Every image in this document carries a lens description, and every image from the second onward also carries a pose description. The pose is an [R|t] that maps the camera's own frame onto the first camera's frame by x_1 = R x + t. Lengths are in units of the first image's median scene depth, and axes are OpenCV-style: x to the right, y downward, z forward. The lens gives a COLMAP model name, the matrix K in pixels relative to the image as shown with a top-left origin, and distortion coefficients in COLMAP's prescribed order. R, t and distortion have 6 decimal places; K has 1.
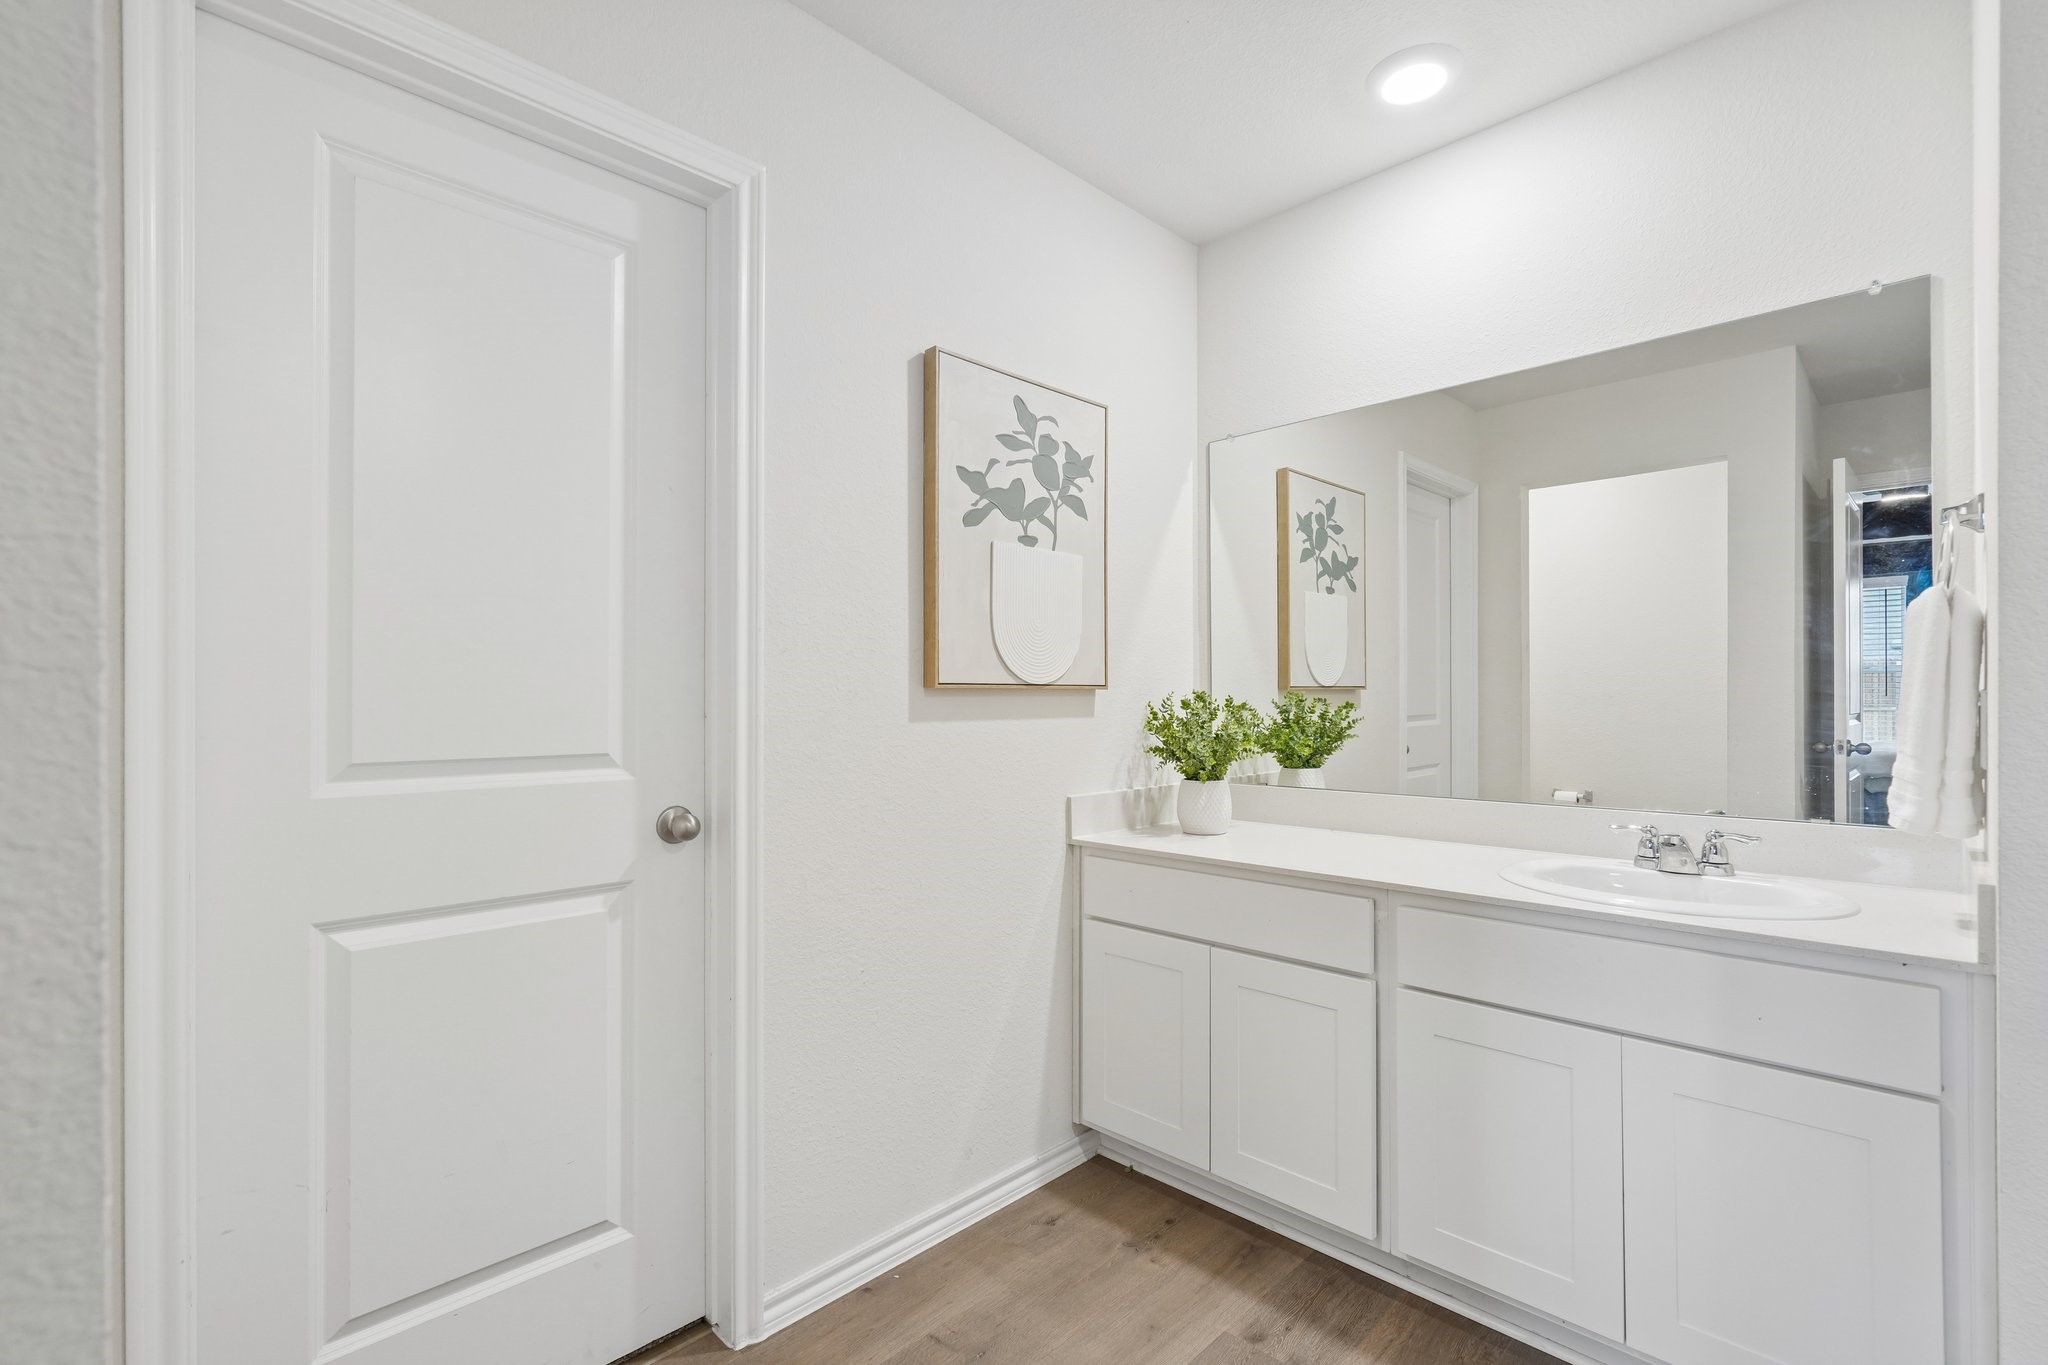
lens RADIAL K [[916.6, 0, 1022.9], [0, 916.6, 690.0], [0, 0, 1]] dist [-0.001536, 0.002211]
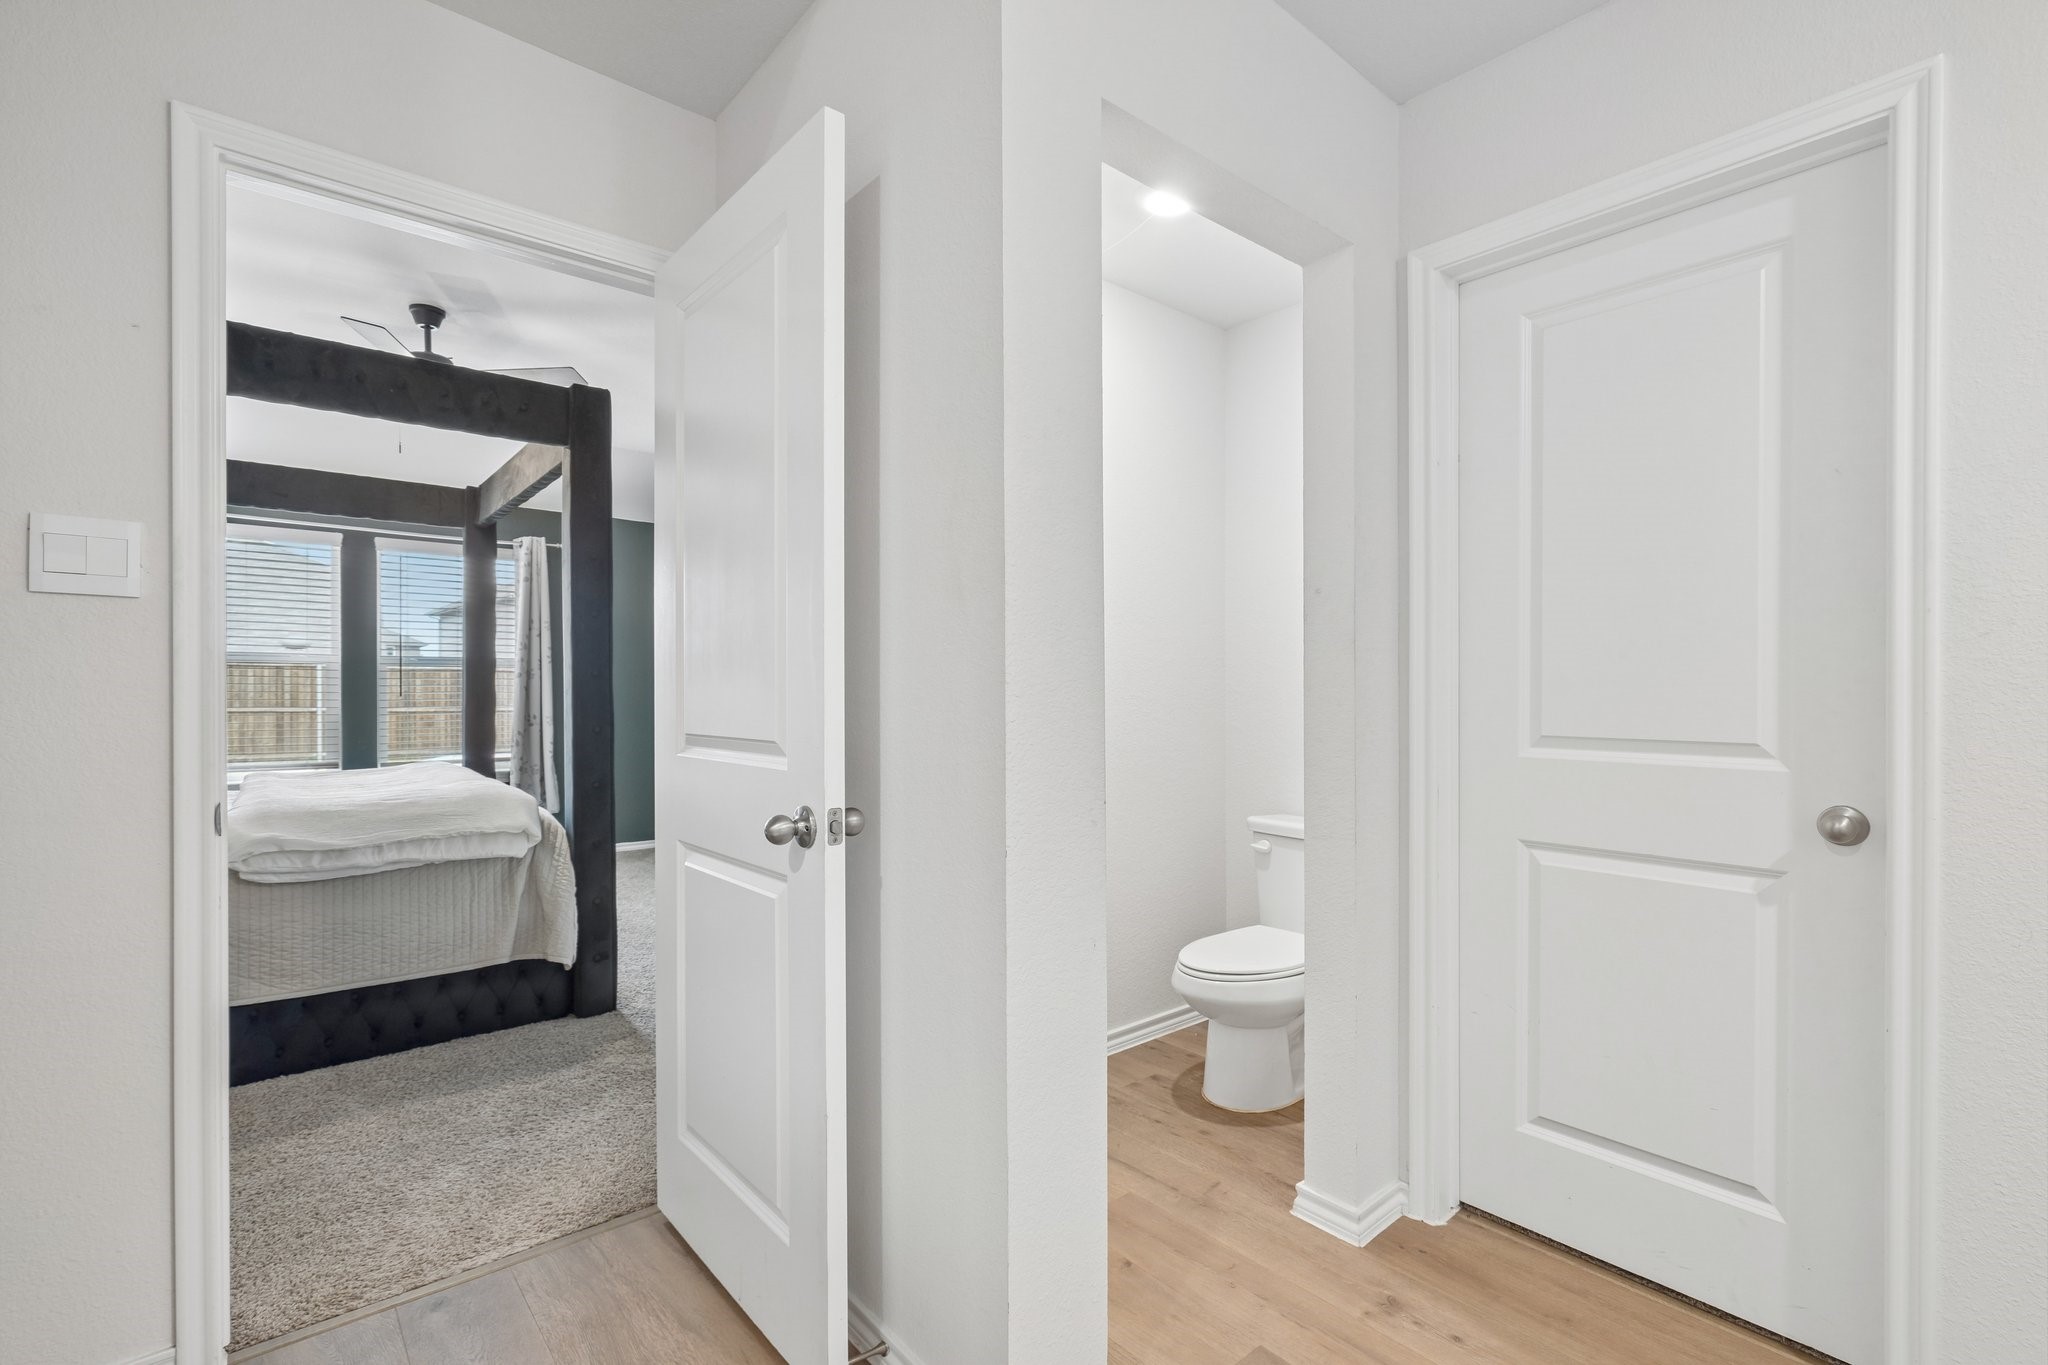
lens RADIAL K [[916.6, 0, 1017.8], [0, 916.6, 684.4], [0, 0, 1]] dist [-0.001536, 0.002211]
pose [[-0.076157, -0.009661, -0.997049, 0.689982], [0.004305, 0.999941, -0.010017, 0.009036], [0.997087, -0.005056, -0.076111, 0.250518]]
